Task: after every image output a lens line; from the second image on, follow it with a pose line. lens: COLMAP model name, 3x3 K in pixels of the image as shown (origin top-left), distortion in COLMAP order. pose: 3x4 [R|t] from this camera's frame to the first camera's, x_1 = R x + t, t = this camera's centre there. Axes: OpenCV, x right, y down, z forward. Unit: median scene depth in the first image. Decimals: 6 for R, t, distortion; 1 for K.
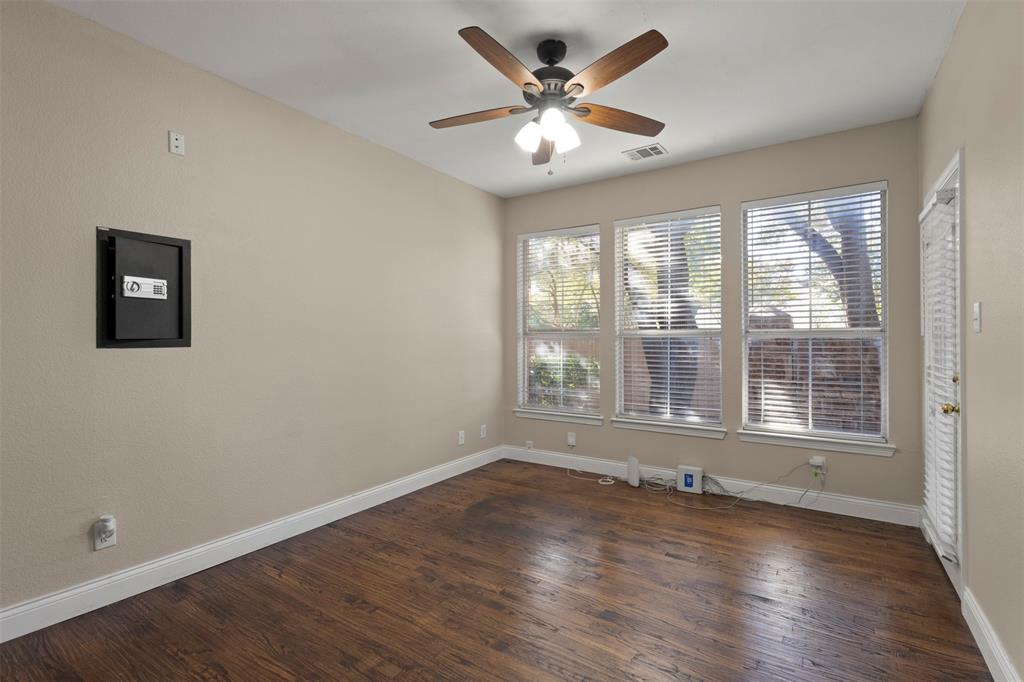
lens RADIAL K [[470.8, 0, 507.6], [0, 470.8, 337.9], [0, 0, 1]] dist [0.003860, 0.000609]
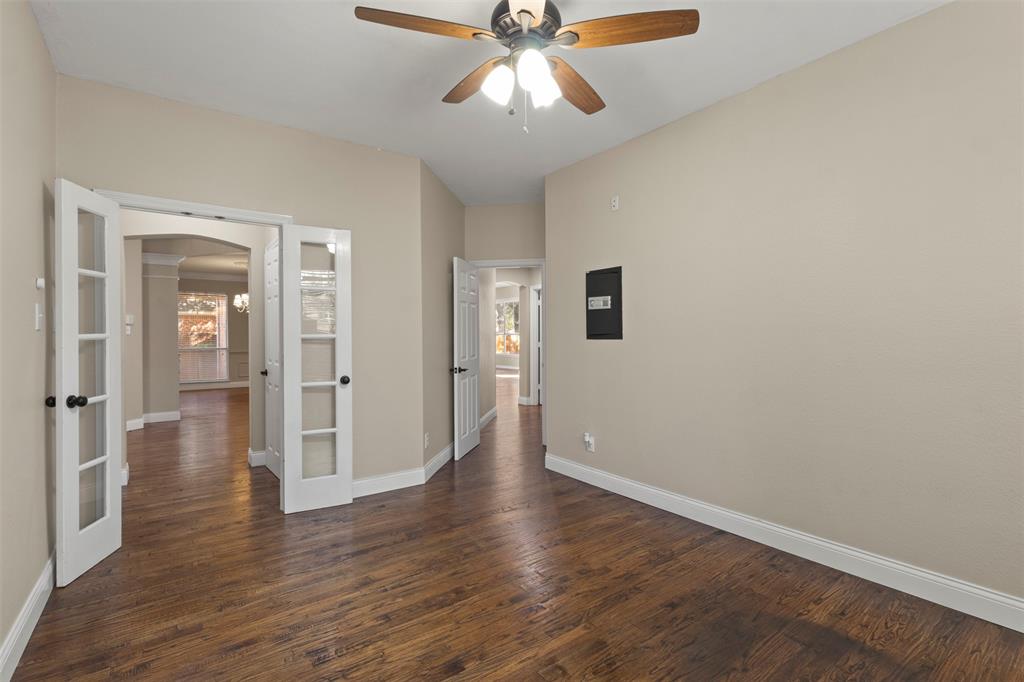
lens RADIAL K [[470.8, 0, 507.6], [0, 470.8, 337.9], [0, 0, 1]] dist [0.003860, 0.000609]
pose [[-0.345032, 0.003828, -0.938583, 0.813906], [0.008362, 0.999965, 0.001005, 0.010600], [0.938554, -0.007501, -0.345052, 1.174521]]
